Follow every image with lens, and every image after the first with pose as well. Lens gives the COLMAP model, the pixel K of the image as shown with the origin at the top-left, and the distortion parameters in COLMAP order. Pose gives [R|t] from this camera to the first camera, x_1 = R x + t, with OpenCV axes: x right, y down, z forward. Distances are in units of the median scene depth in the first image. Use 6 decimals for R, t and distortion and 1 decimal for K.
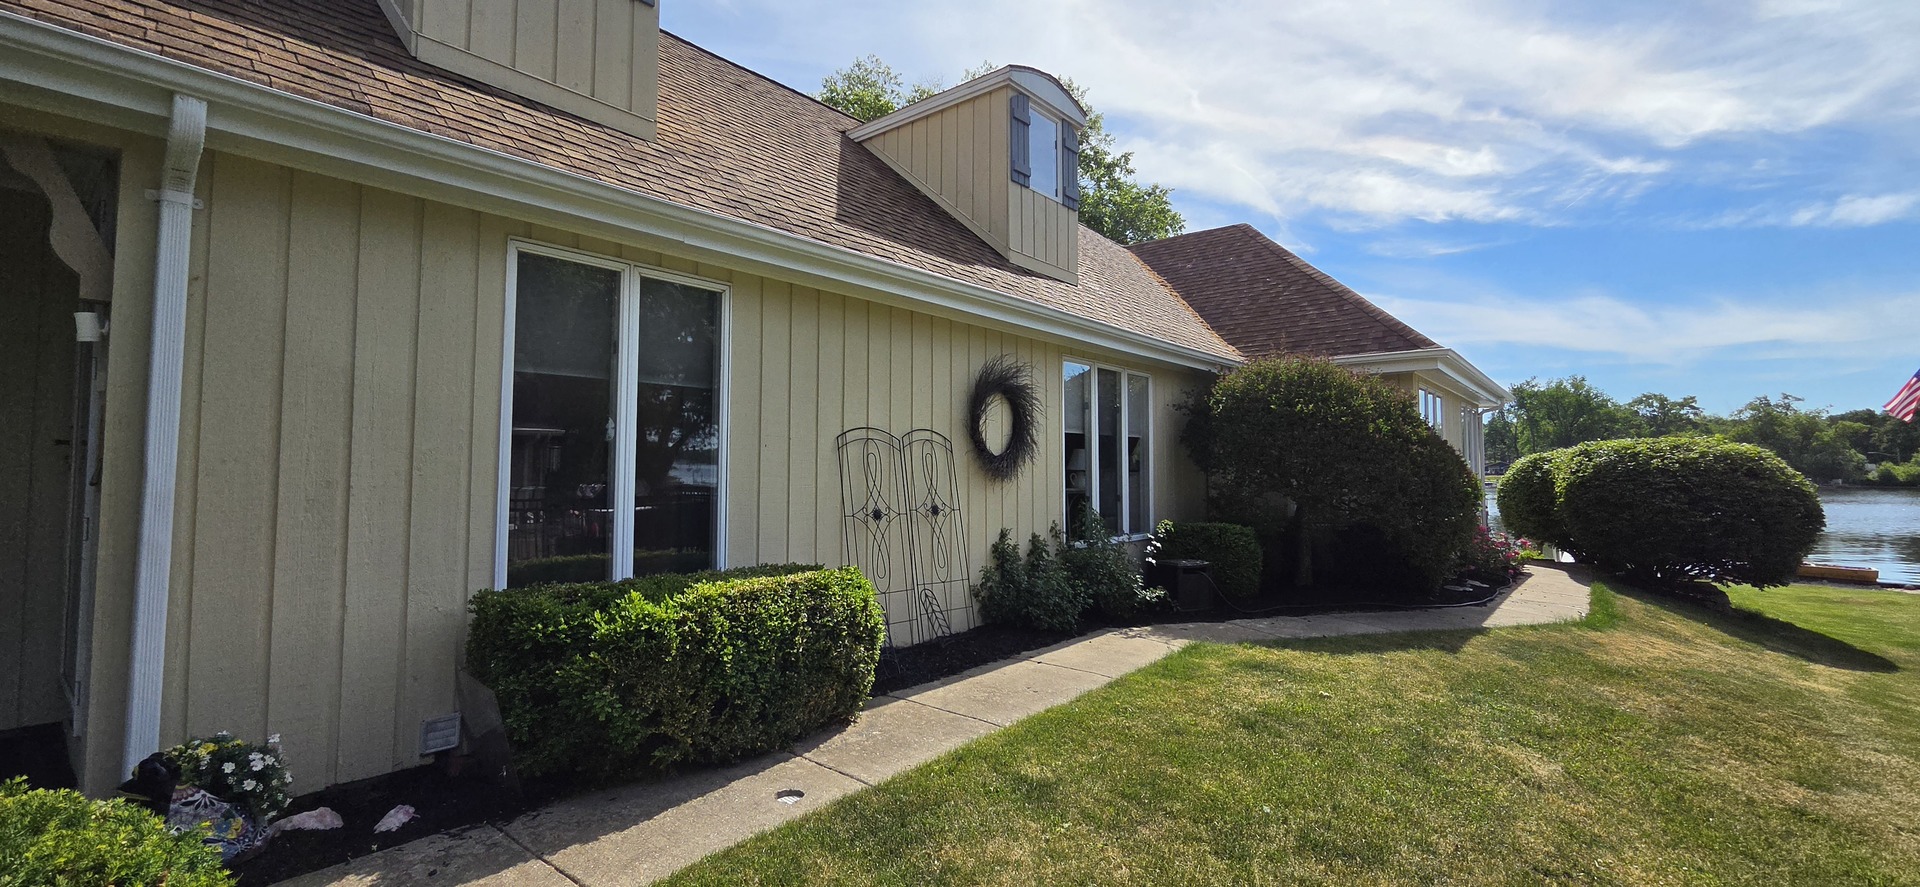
lens RADIAL K [[772.5, 0, 992.0], [0, 772.5, 442.9], [0, 0, 1]] dist [0.009969, 0.000312]
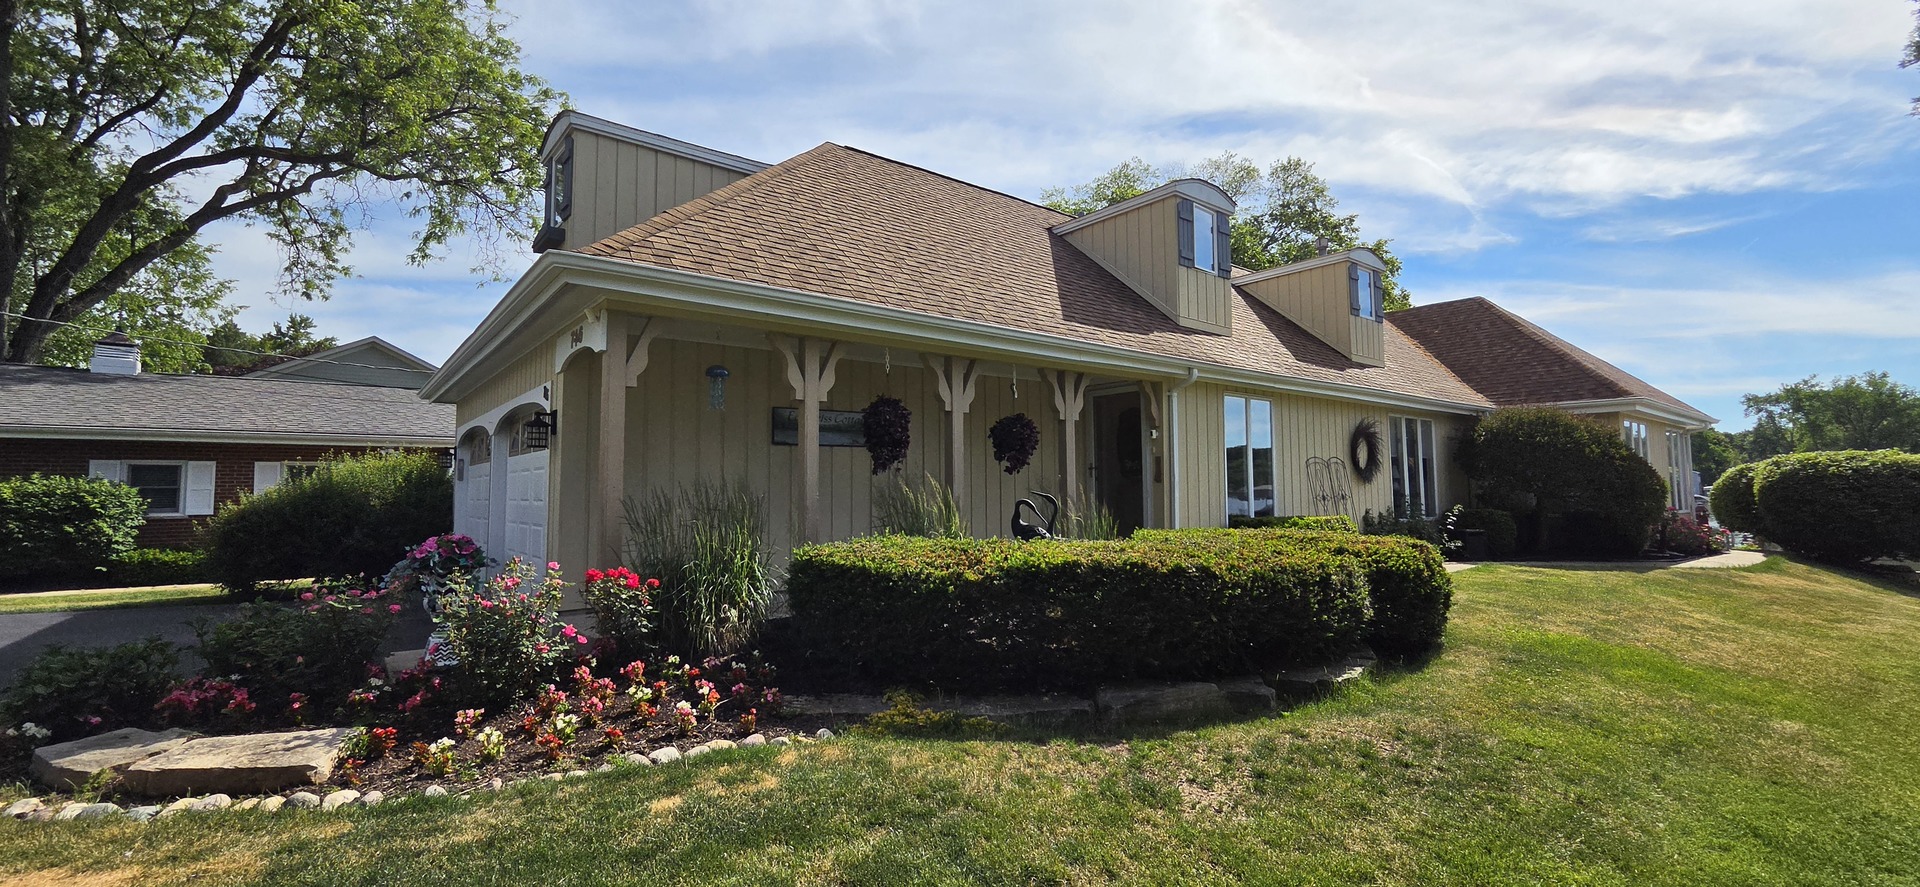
lens RADIAL K [[800.2, 0, 961.8], [0, 800.2, 435.7], [0, 0, 1]] dist [-0.025835, 0.013557]
pose [[0.975169, -0.022549, -0.220313, -0.023744], [0.015015, 0.999246, -0.035813, -0.000548], [0.220954, 0.031616, 0.974772, -0.050875]]
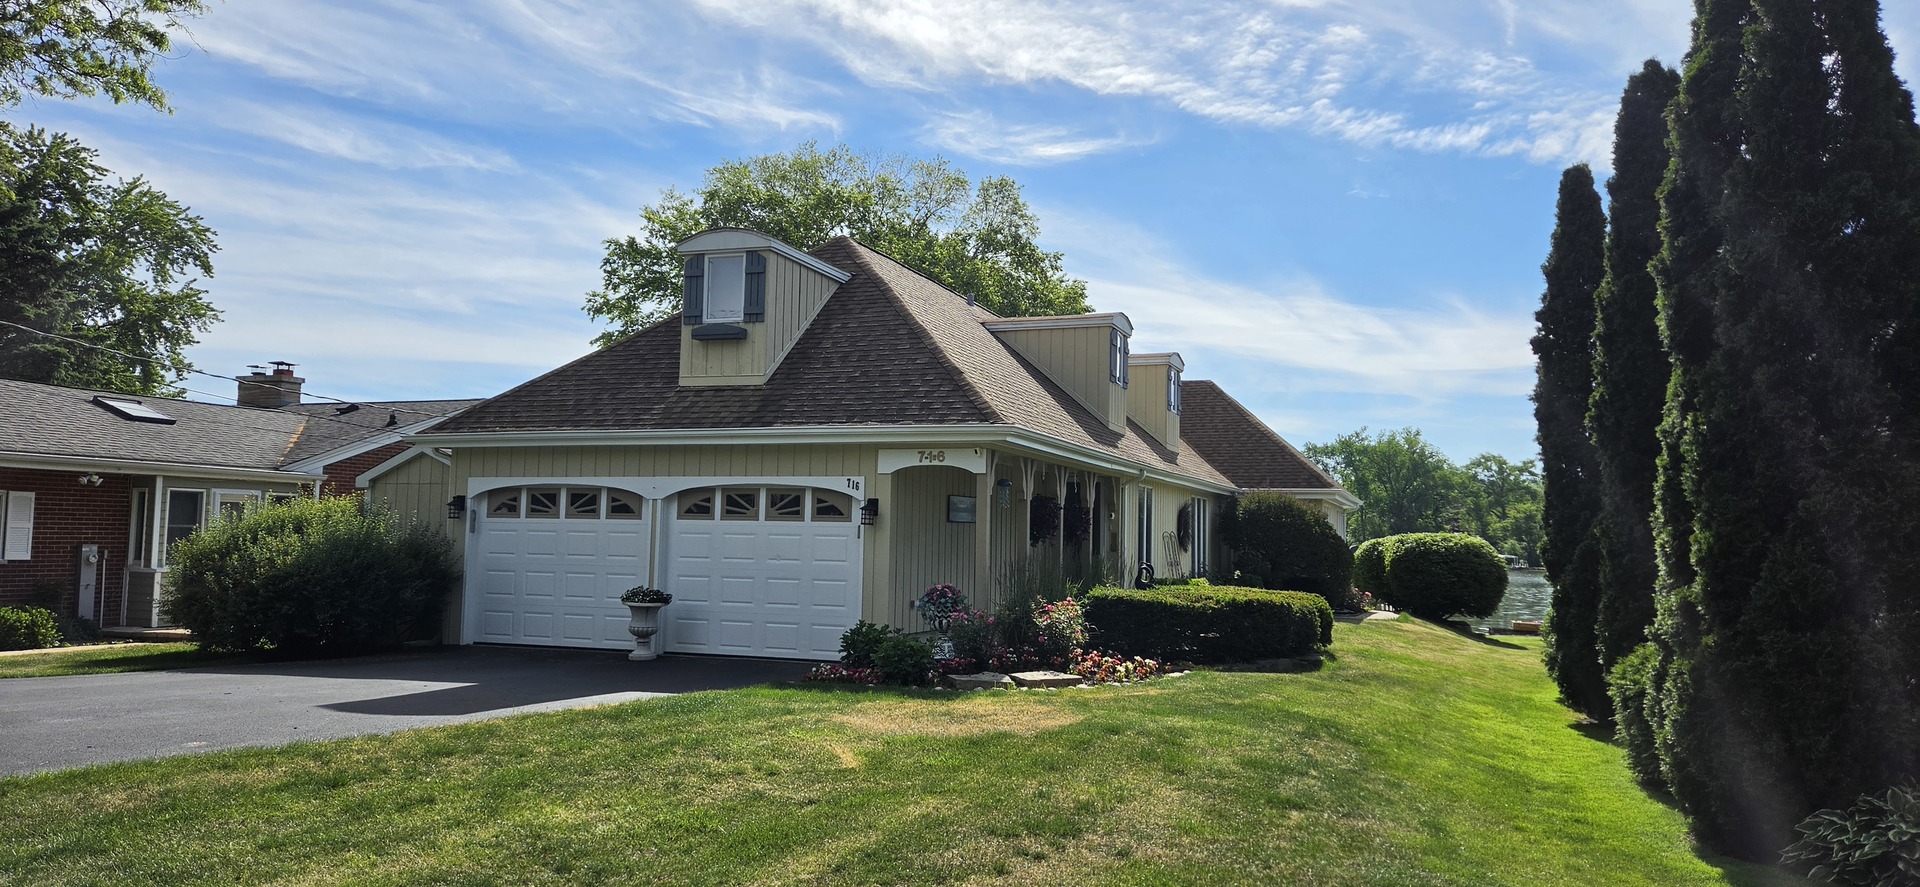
lens RADIAL K [[1309.2, 0, 956.8], [0, 1309.2, 451.2], [0, 0, 1]] dist [0.080727, -0.071675]
pose [[0.950852, 0.039689, 0.307093, -0.085234], [-0.031027, 0.998972, -0.033040, -0.004706], [-0.308088, 0.021888, 0.951106, -0.117439]]
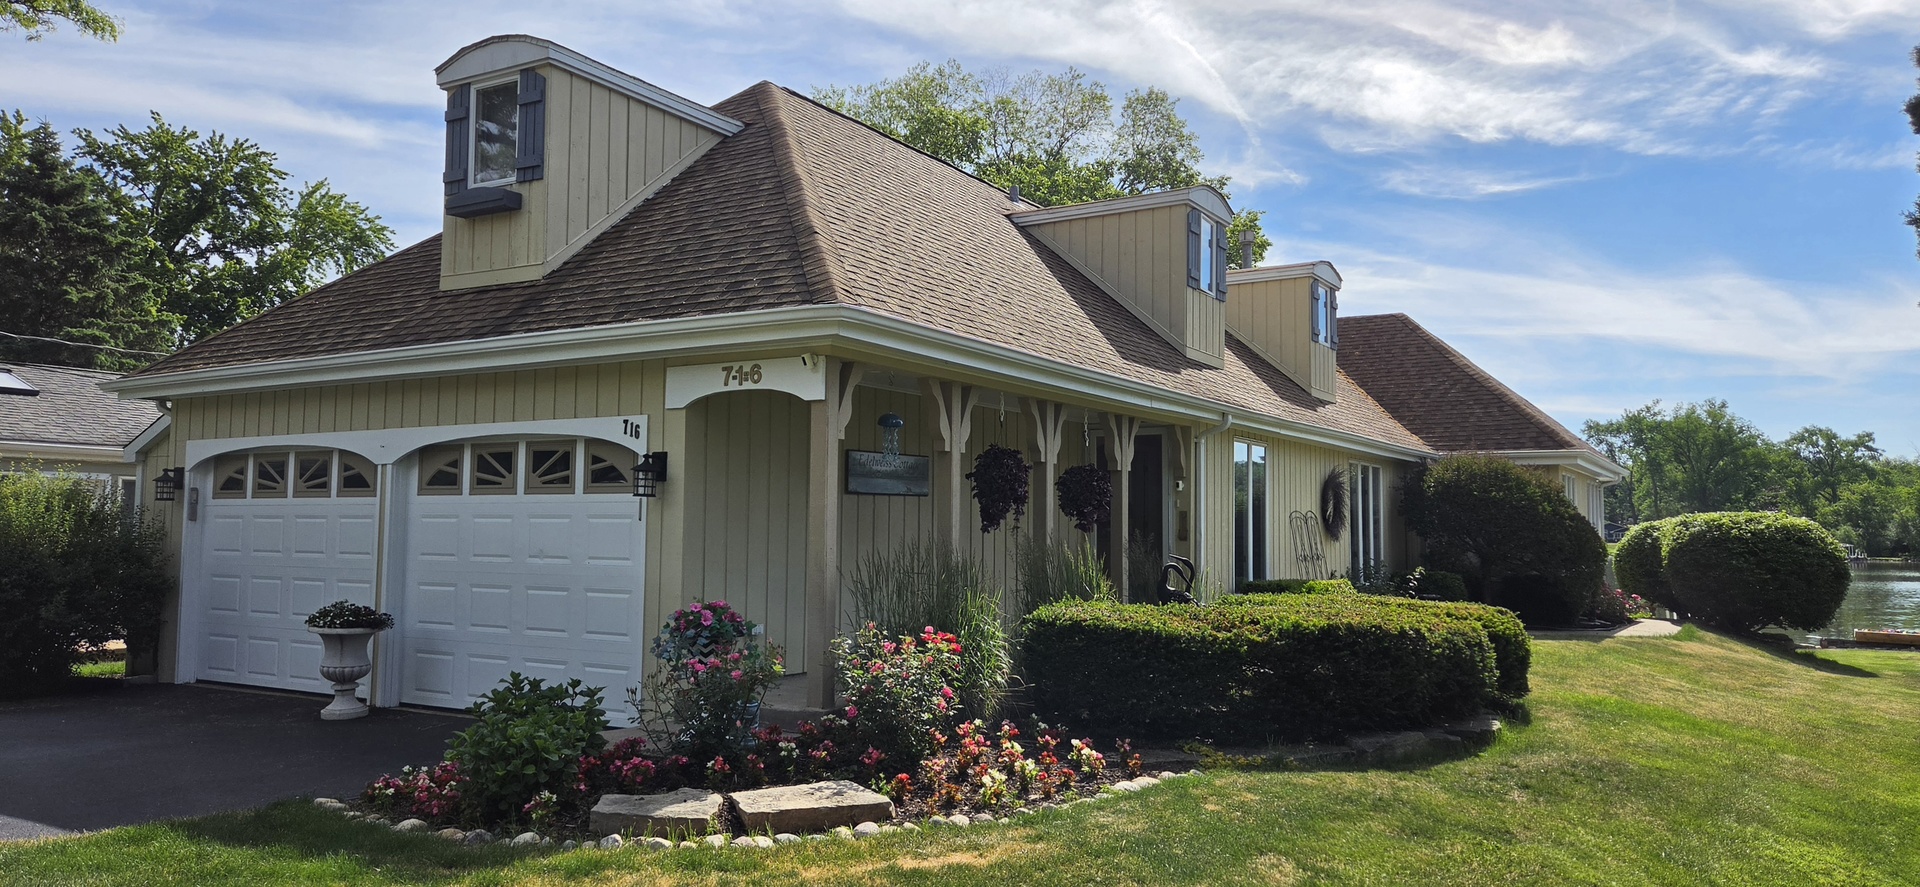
lens RADIAL K [[1309.2, 0, 956.8], [0, 1309.2, 451.2], [0, 0, 1]] dist [0.080727, -0.071675]
pose [[0.992134, 0.016125, 0.124141, -0.051221], [-0.013121, 0.999602, -0.024971, -0.002738], [-0.124494, 0.023146, 0.991950, -0.076090]]
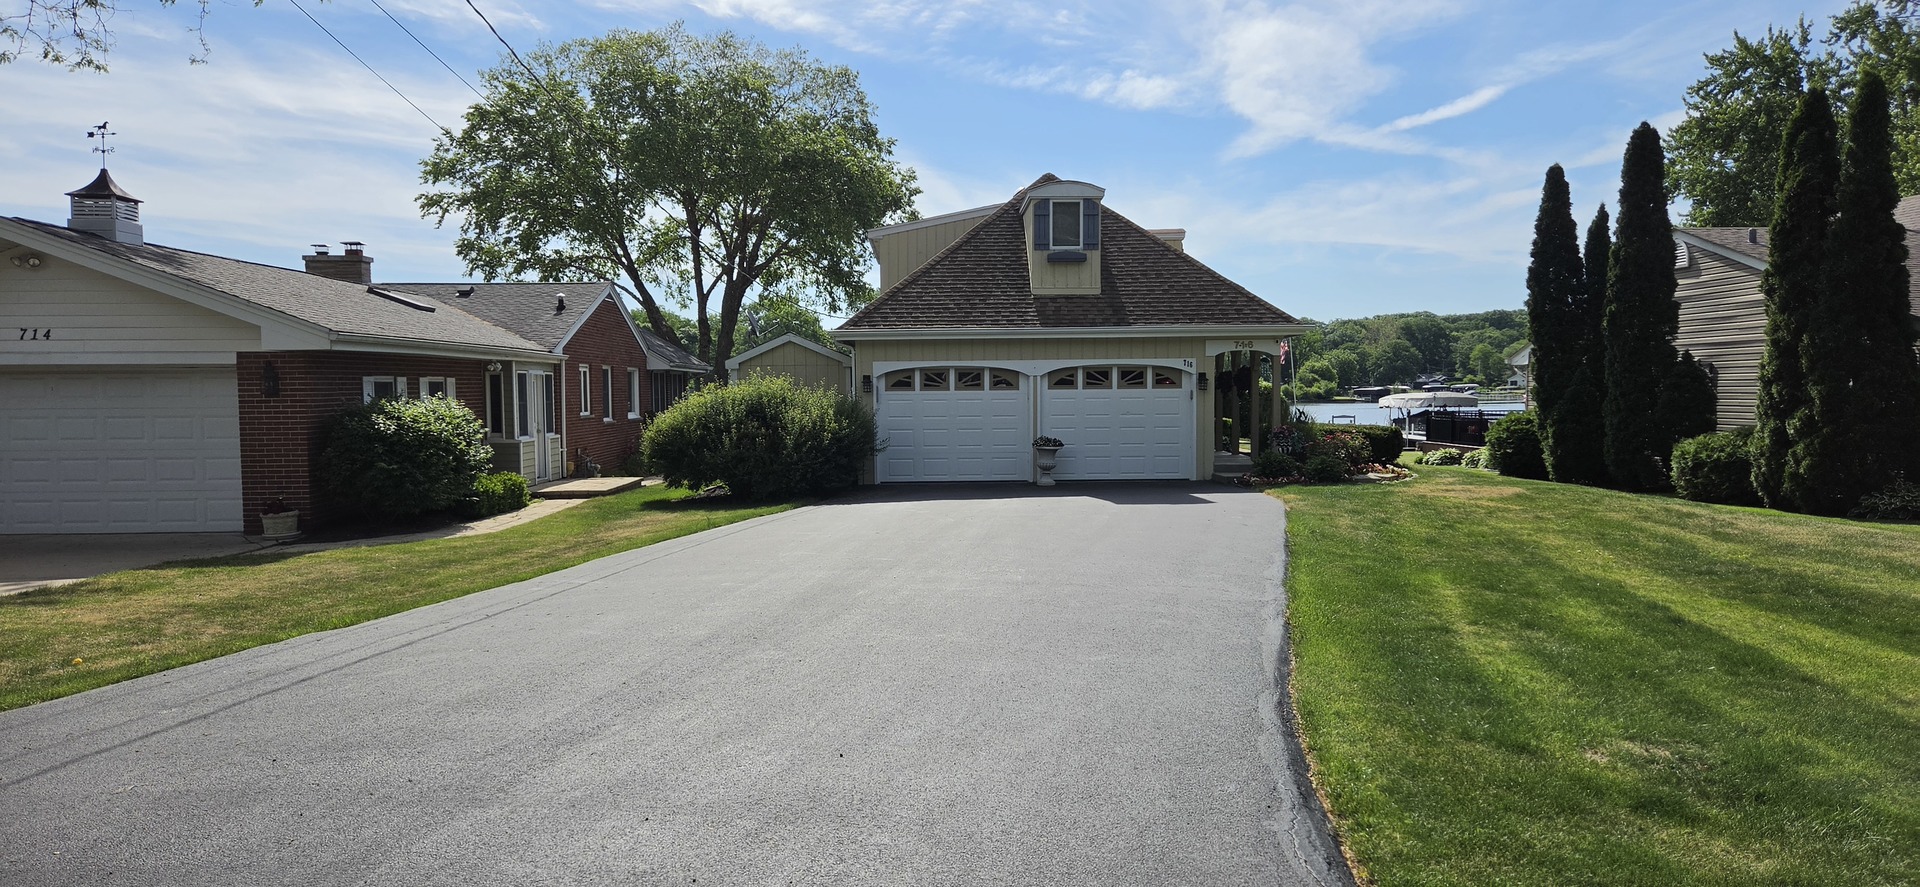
lens RADIAL K [[1309.2, 0, 956.8], [0, 1309.2, 451.2], [0, 0, 1]] dist [0.080727, -0.071675]
pose [[0.757218, -0.040495, 0.651905, -0.193293], [-0.014661, 0.996771, 0.078947, -0.006979], [-0.652997, -0.069337, 0.754180, -0.118040]]
